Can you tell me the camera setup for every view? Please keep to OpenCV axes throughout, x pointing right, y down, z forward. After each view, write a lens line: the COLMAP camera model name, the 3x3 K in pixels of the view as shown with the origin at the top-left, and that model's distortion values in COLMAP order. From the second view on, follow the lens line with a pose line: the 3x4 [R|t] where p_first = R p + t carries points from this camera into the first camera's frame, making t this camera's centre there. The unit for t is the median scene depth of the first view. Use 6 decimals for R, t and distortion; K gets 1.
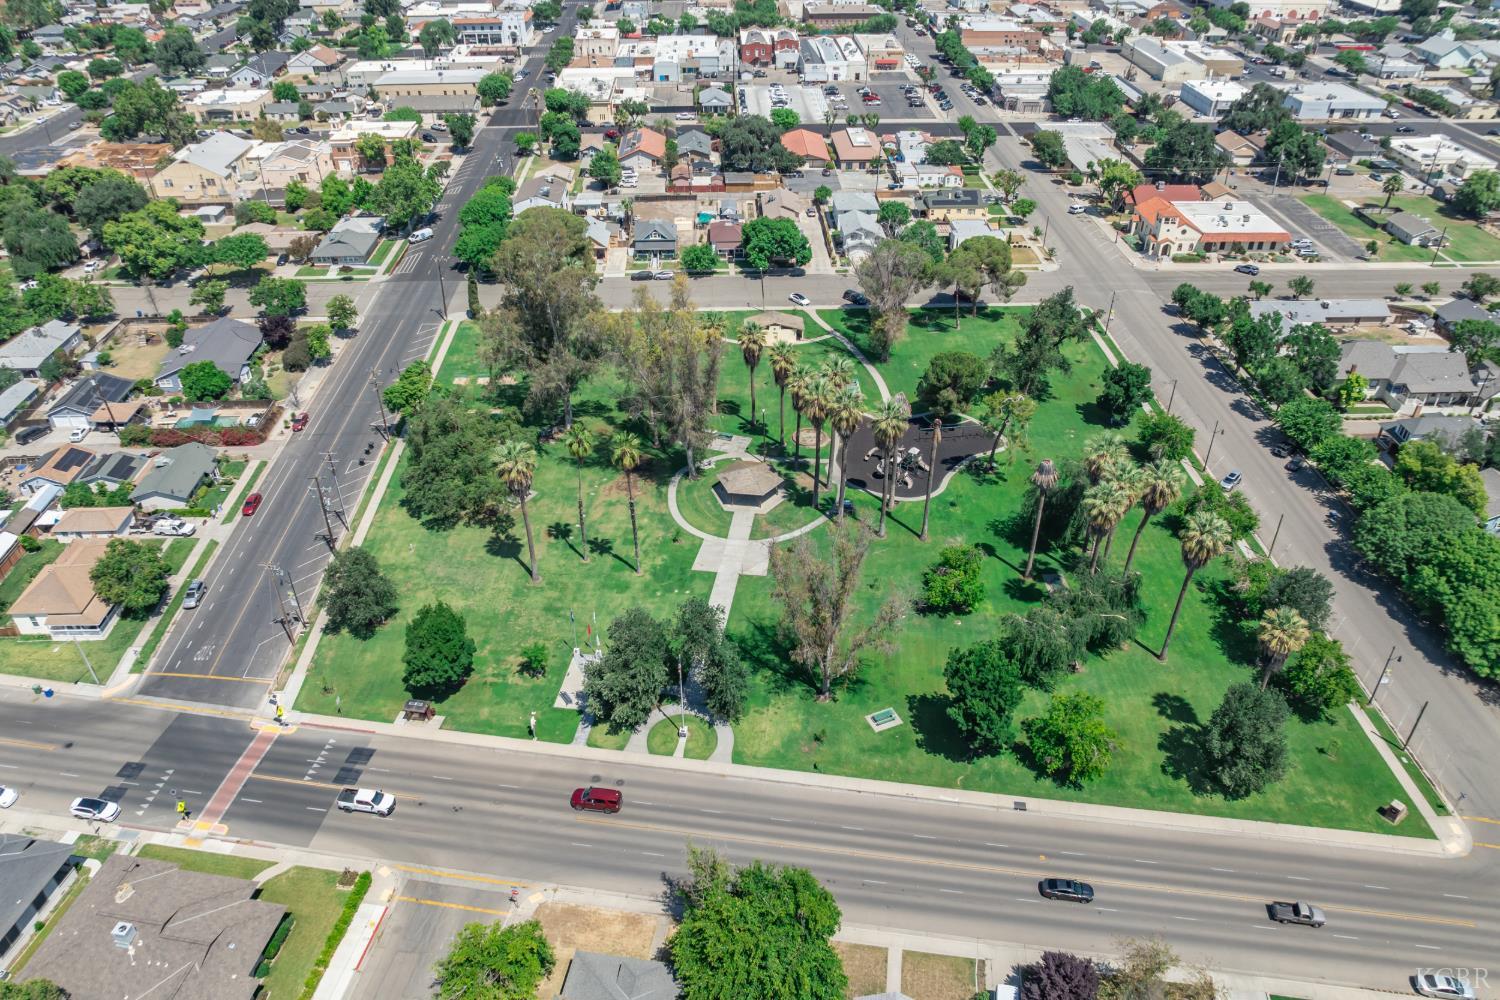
lens RADIAL K [[1043.8, 0, 750.0], [0, 1043.8, 500.0], [0, 0, 1]] dist [-0.019070, -0.001507]
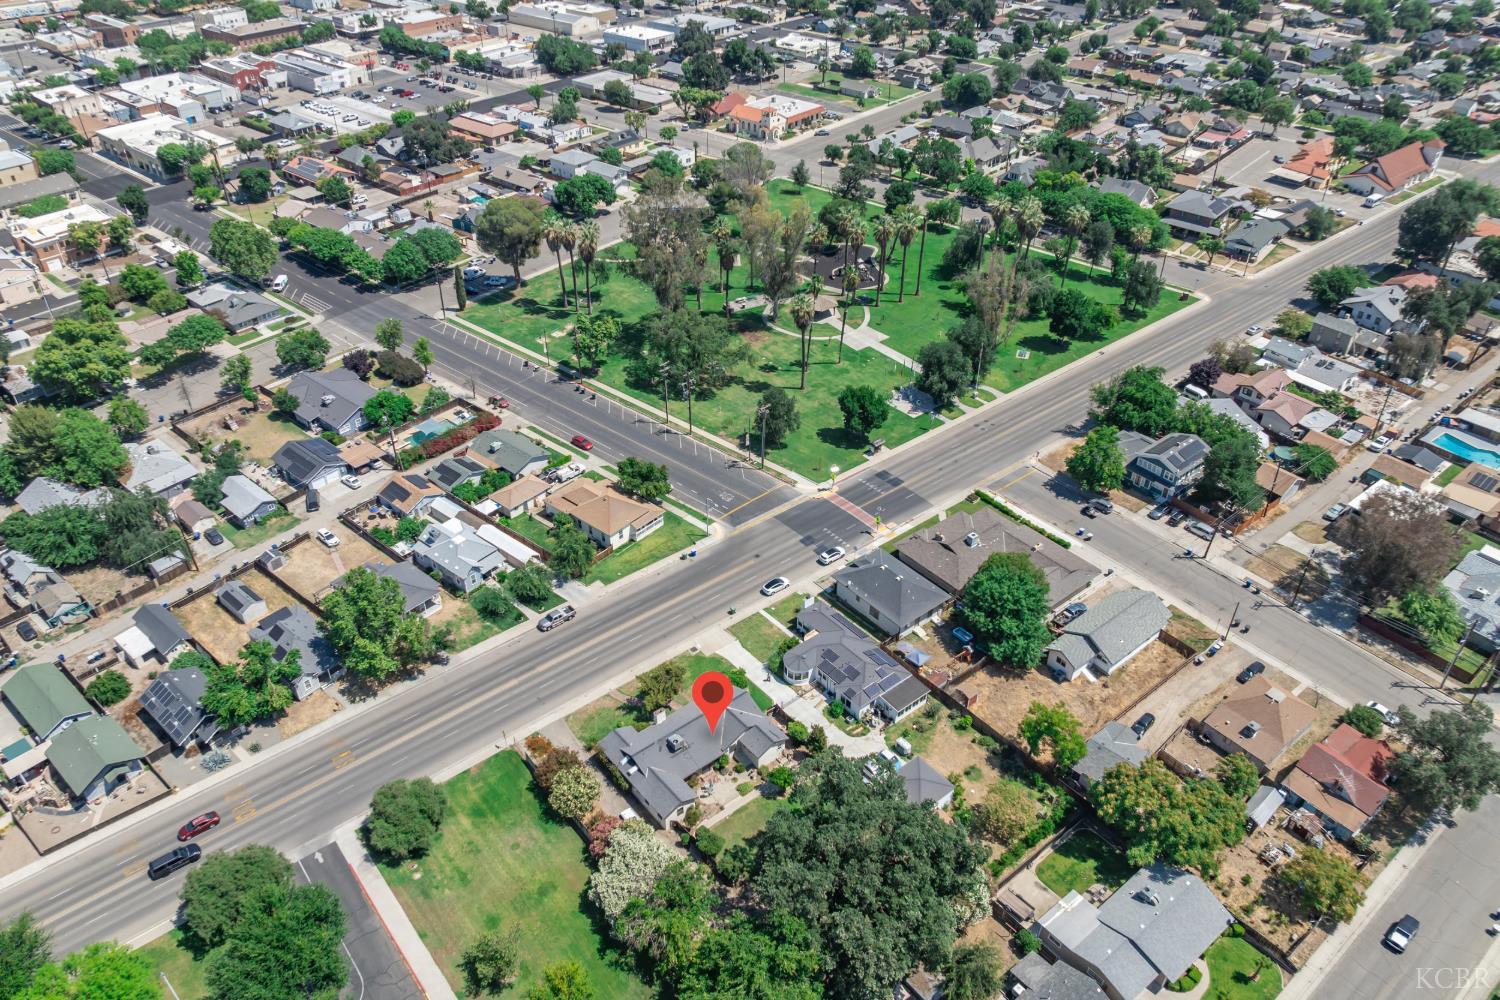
lens RADIAL K [[1058.5, 0, 750.0], [0, 1058.5, 500.0], [0, 0, 1]] dist [-0.036763, -0.002590]
pose [[0.672986, -0.429163, 0.602419, -1.057812], [0.417682, 0.892675, 0.169332, -0.061202], [-0.610435, 0.137661, 0.780012, -0.112019]]
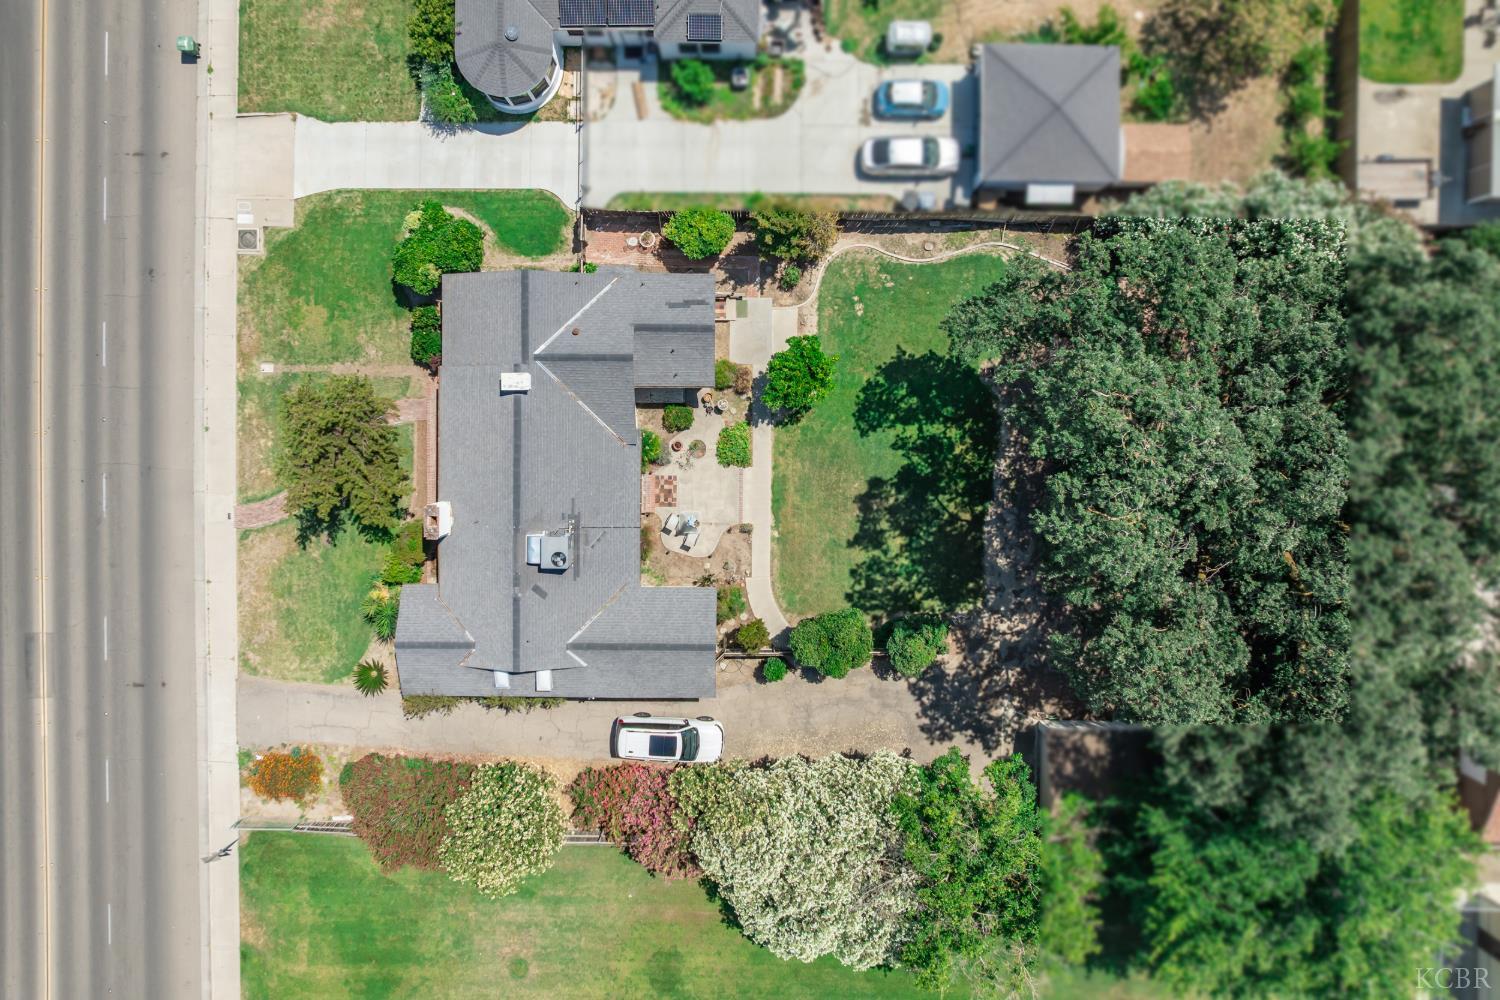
lens RADIAL K [[1058.5, 0, 750.0], [0, 1058.5, 500.0], [0, 0, 1]] dist [-0.036763, -0.002590]
pose [[-0.142384, -0.989501, -0.024807, -0.682654], [0.571492, -0.102646, 0.814163, 0.013747], [-0.808161, 0.101747, 0.580107, 0.358857]]
